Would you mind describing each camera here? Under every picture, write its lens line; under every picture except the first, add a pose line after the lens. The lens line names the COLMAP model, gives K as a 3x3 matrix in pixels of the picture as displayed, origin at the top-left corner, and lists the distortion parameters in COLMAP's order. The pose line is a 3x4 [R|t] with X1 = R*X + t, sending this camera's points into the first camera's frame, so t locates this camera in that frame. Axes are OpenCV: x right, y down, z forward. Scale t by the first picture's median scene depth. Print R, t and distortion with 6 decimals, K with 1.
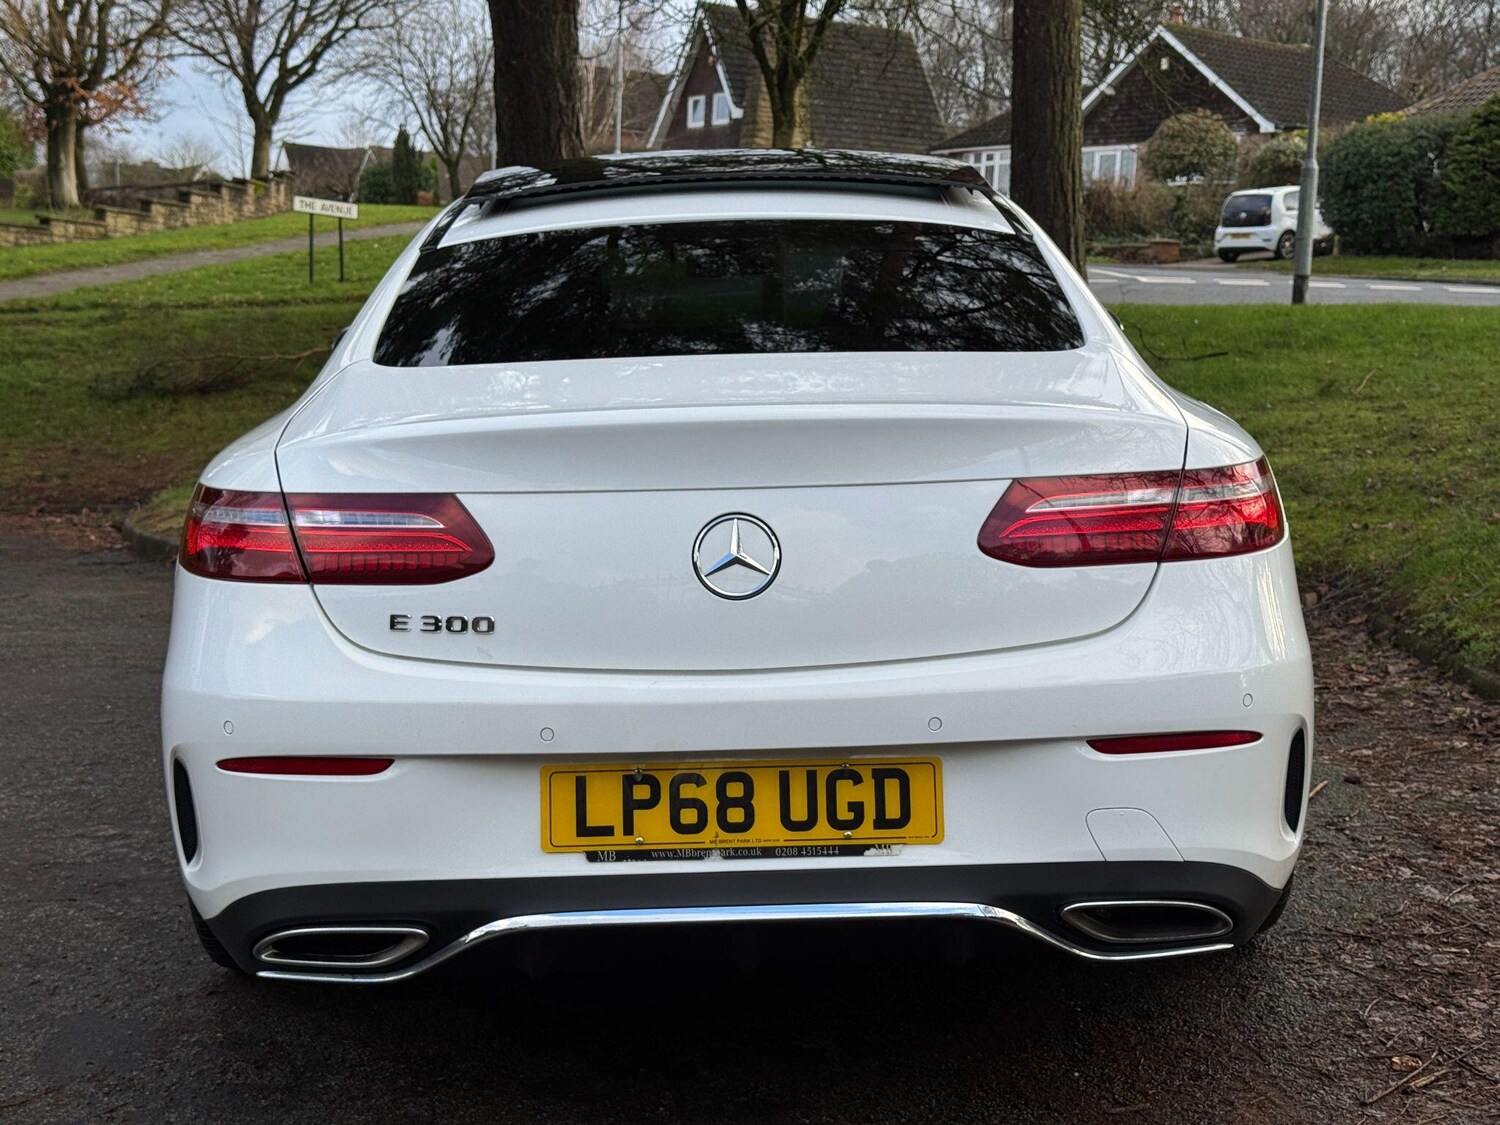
lens RADIAL K [[2099.9, 0, 750.0], [0, 2099.9, 562.5], [0, 0, 1]] dist [0.147606, -0.082863]
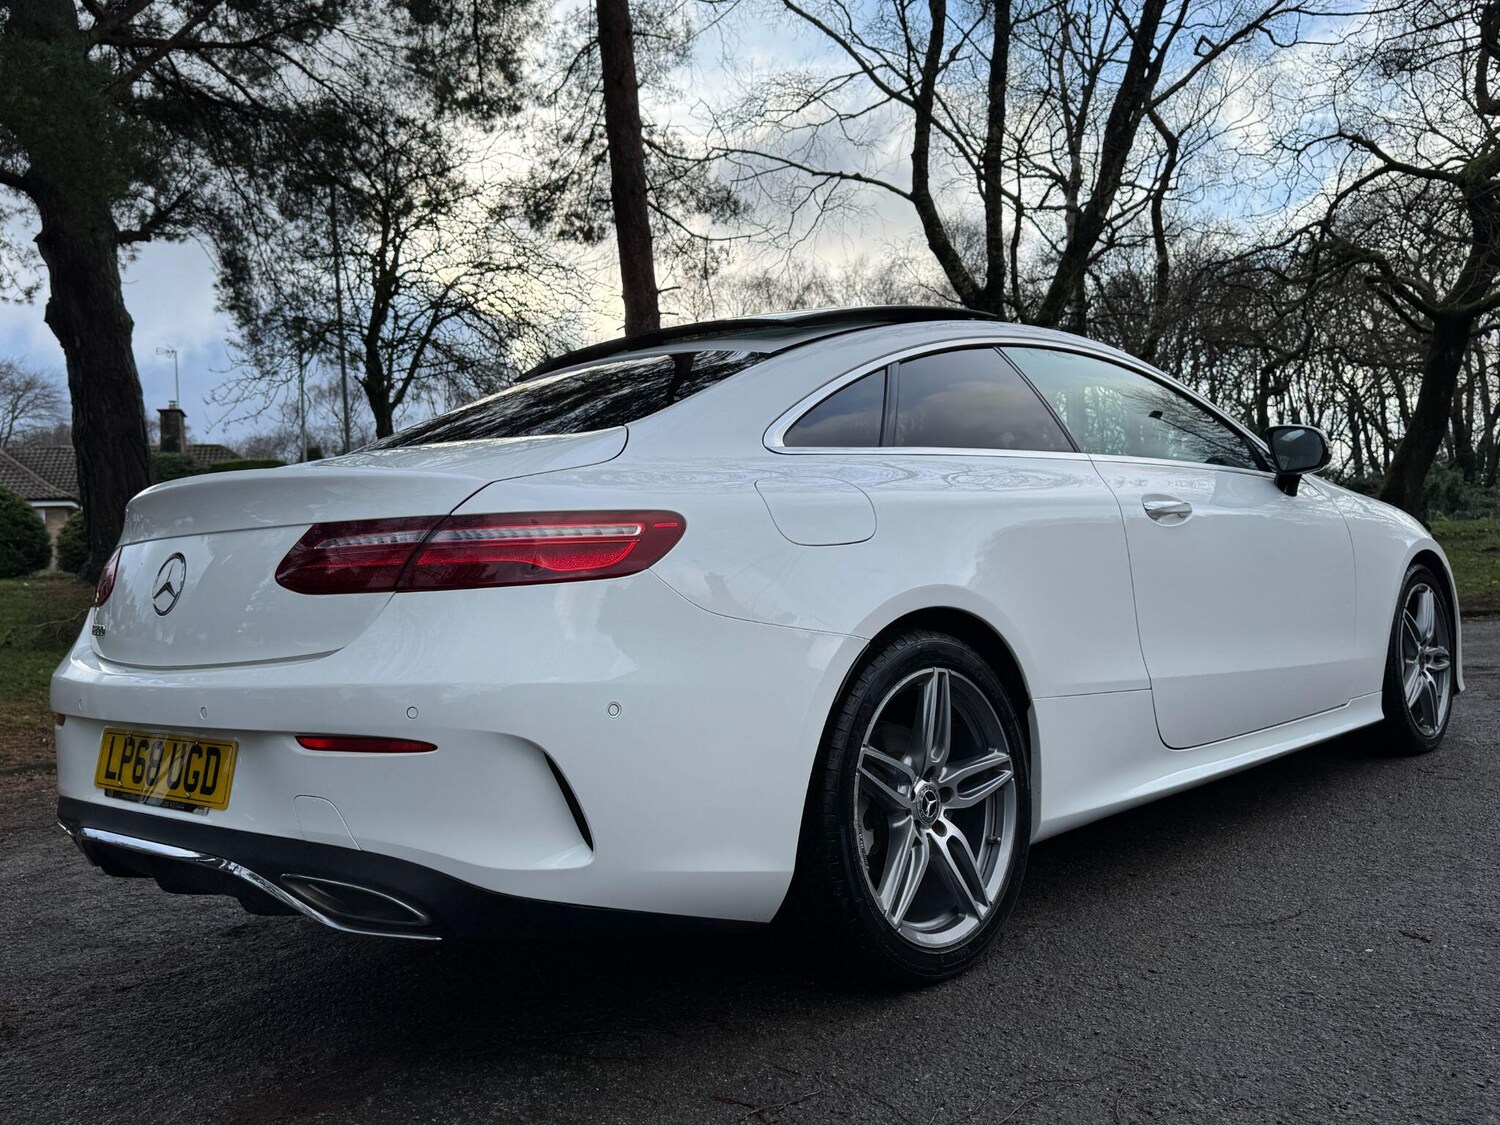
lens RADIAL K [[1349.8, 0, 750.0], [0, 1349.8, 562.5], [0, 0, 1]] dist [0.137609, -0.219065]
pose [[0.718785, -0.018438, -0.694988, 0.887123], [-0.057555, 0.994639, -0.085914, 0.038104], [0.692846, 0.101753, 0.713870, 0.610247]]
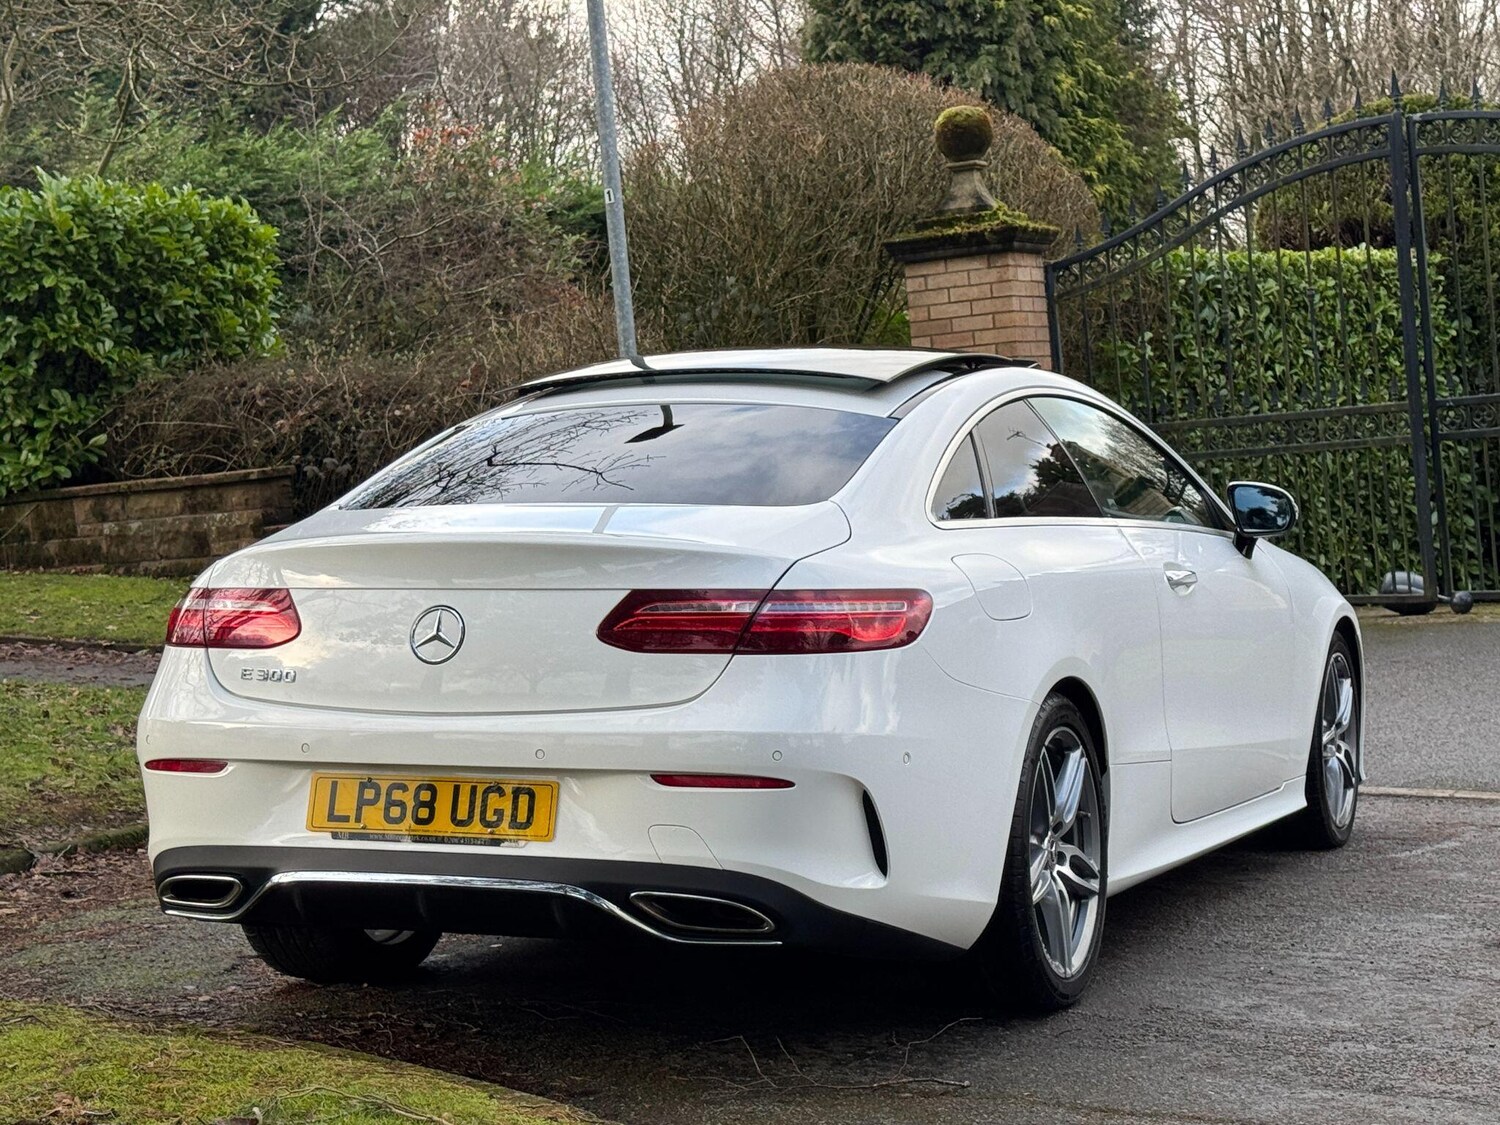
lens RADIAL K [[2862.7, 0, 750.0], [0, 2862.7, 562.5], [0, 0, 1]] dist [0.212912, -0.215735]
pose [[0.914644, 0.023285, -0.403589, 0.981983], [-0.069653, 0.992487, -0.100591, 0.130999], [0.398215, 0.120116, 0.909394, -0.720893]]
